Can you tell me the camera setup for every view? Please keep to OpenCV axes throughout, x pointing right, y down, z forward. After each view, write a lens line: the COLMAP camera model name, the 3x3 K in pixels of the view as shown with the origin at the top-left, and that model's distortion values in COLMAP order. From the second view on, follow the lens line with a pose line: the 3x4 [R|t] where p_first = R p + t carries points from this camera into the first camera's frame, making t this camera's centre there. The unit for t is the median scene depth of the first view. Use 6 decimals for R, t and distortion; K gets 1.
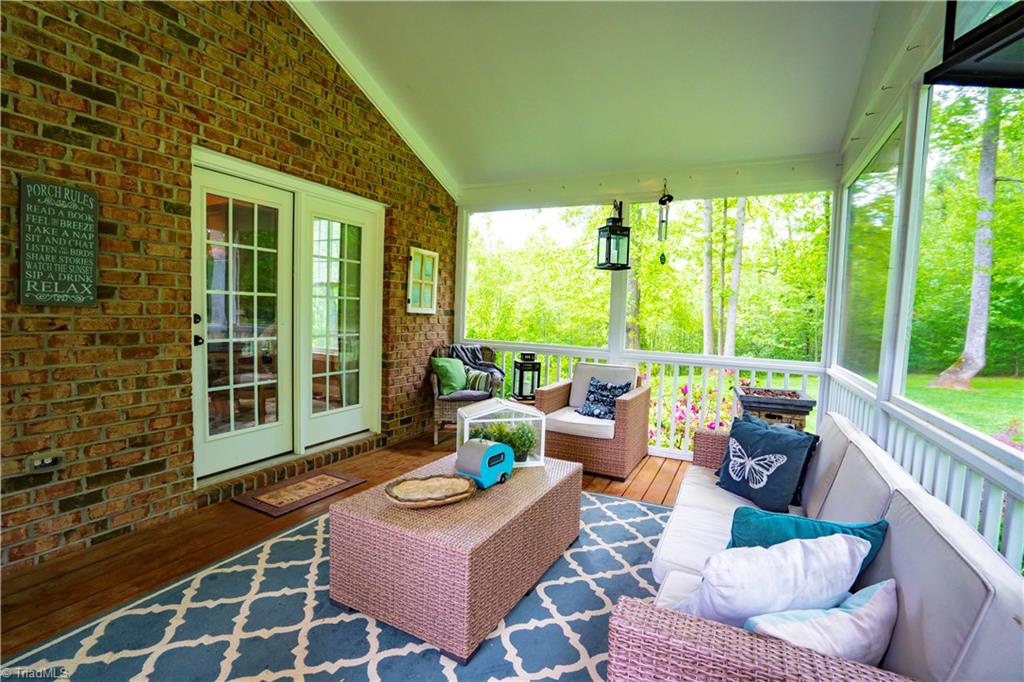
lens RADIAL K [[476.3, 0, 512.0], [0, 476.3, 341.0], [0, 0, 1]] dist [-0.042140, 0.000229]
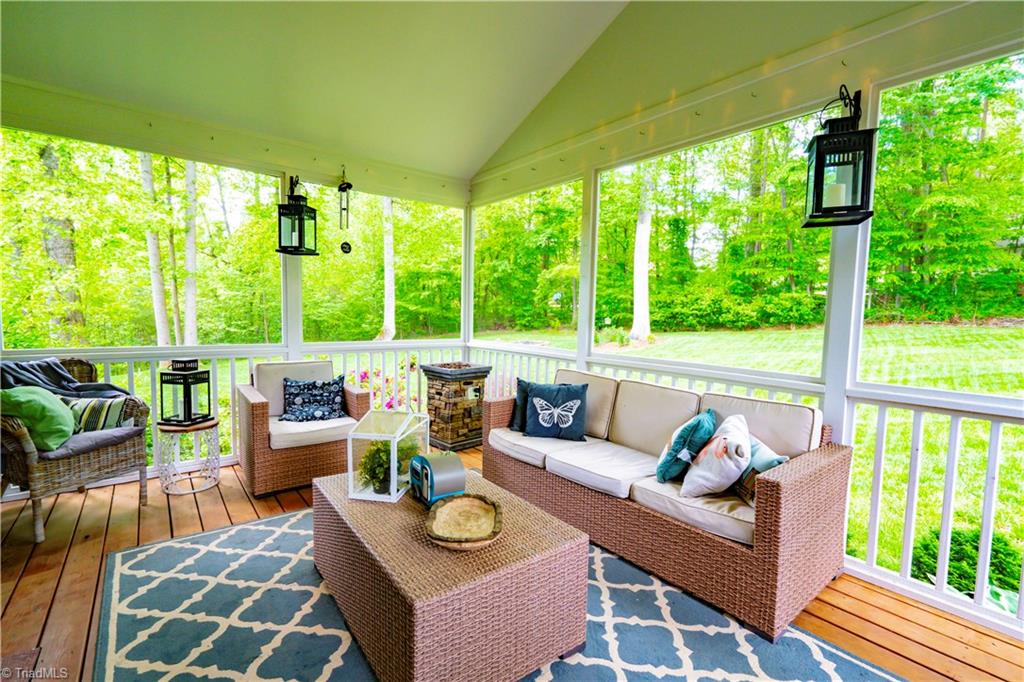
lens RADIAL K [[462.5, 0, 512.0], [0, 462.5, 341.0], [0, 0, 1]] dist [-0.001675, 0.000431]
pose [[0.428030, -0.085257, 0.899734, -0.409519], [0.049960, 0.996250, 0.070634, -0.029699], [-0.902382, 0.014717, 0.430685, 0.268637]]
